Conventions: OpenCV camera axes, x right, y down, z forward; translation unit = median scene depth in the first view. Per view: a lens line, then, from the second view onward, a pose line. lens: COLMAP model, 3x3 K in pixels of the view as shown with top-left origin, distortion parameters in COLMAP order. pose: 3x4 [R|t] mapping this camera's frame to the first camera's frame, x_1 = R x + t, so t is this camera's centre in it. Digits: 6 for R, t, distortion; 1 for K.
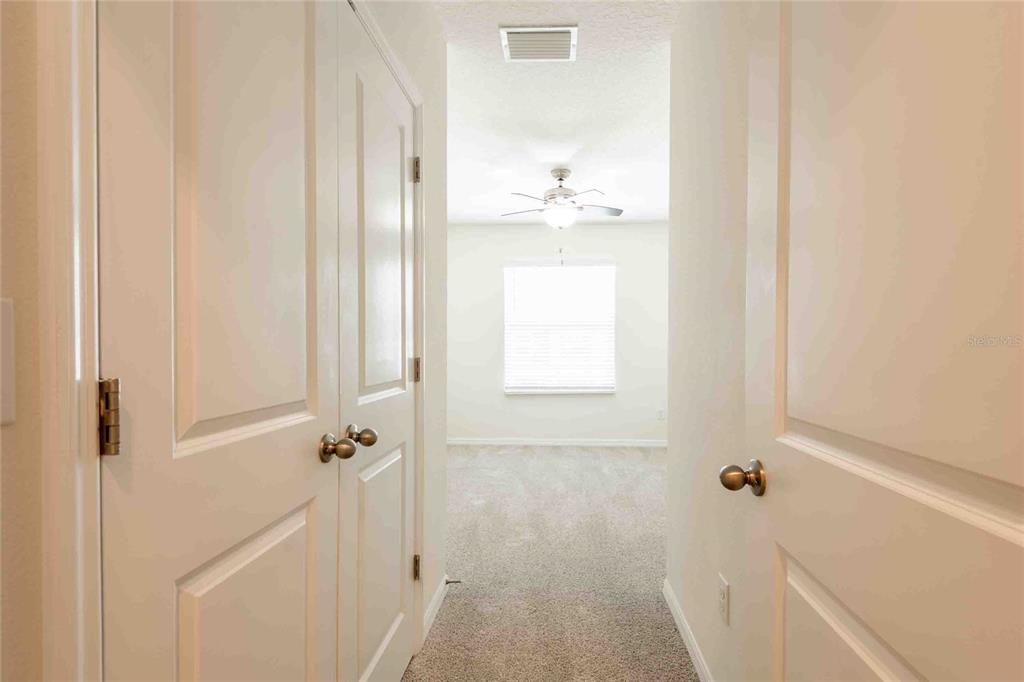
lens RADIAL K [[467.6, 0, 511.2], [0, 467.6, 348.3], [0, 0, 1]] dist [0.027177, -0.012396]
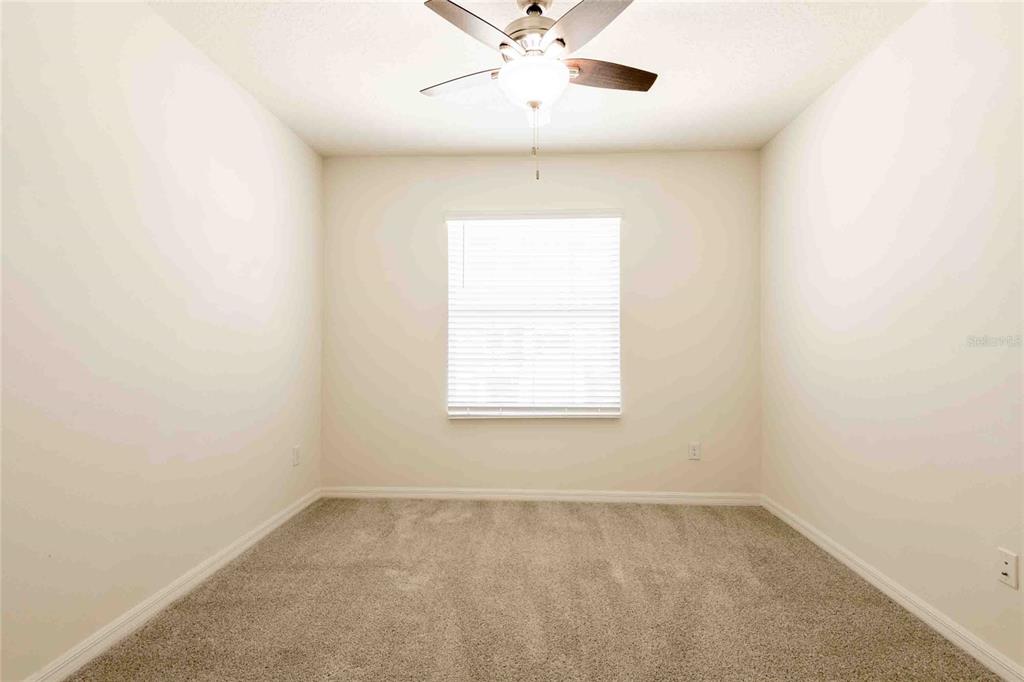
lens RADIAL K [[467.6, 0, 511.4], [0, 467.6, 338.9], [0, 0, 1]] dist [0.027177, -0.012396]
pose [[0.998639, 0.001243, 0.052147, 0.042040], [-0.000488, 0.999895, -0.014481, -0.000459], [-0.052160, 0.014436, 0.998534, 0.383424]]
